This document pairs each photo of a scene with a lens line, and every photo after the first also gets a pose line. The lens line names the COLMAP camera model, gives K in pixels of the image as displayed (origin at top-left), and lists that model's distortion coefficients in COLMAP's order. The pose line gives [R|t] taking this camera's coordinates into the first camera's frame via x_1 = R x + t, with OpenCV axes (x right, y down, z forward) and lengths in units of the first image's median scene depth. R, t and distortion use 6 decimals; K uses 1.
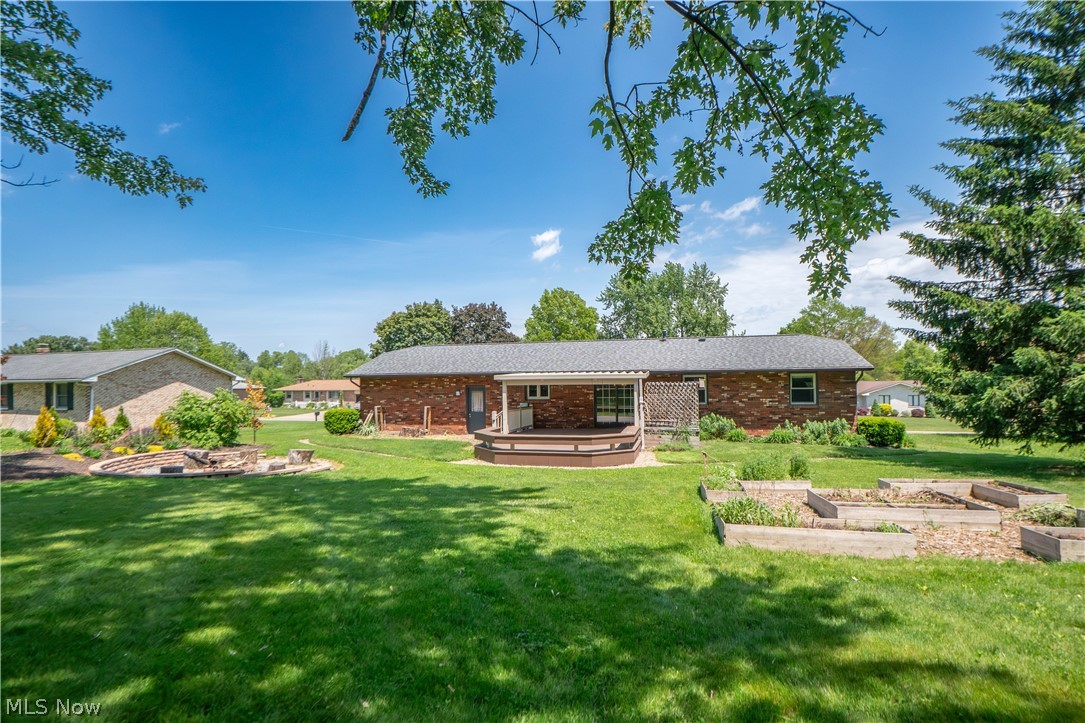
lens RADIAL K [[540.8, 0, 543.6], [0, 540.8, 341.6], [0, 0, 1]] dist [-0.032421, 0.000221]
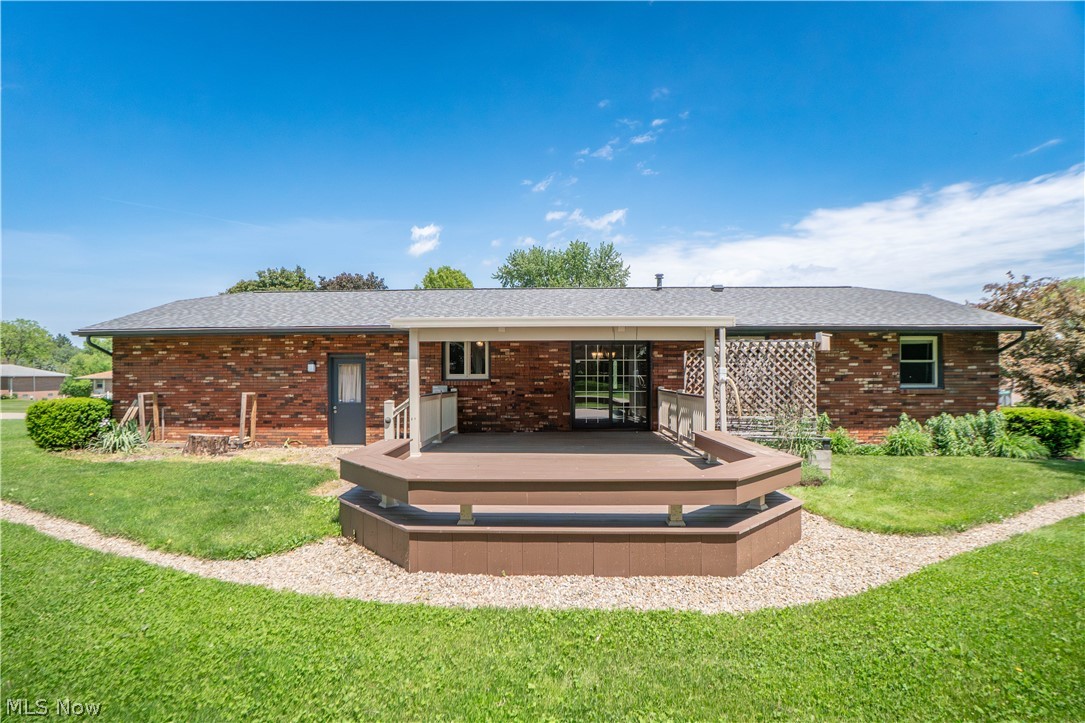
lens RADIAL K [[544.5, 0, 531.2], [0, 544.5, 365.3], [0, 0, 1]] dist [-0.031761, 0.000960]
pose [[0.980218, 0.008490, 0.197739, -0.054539], [-0.019871, 0.998253, 0.055641, 0.061002], [-0.196921, -0.058469, 0.978674, 0.452867]]
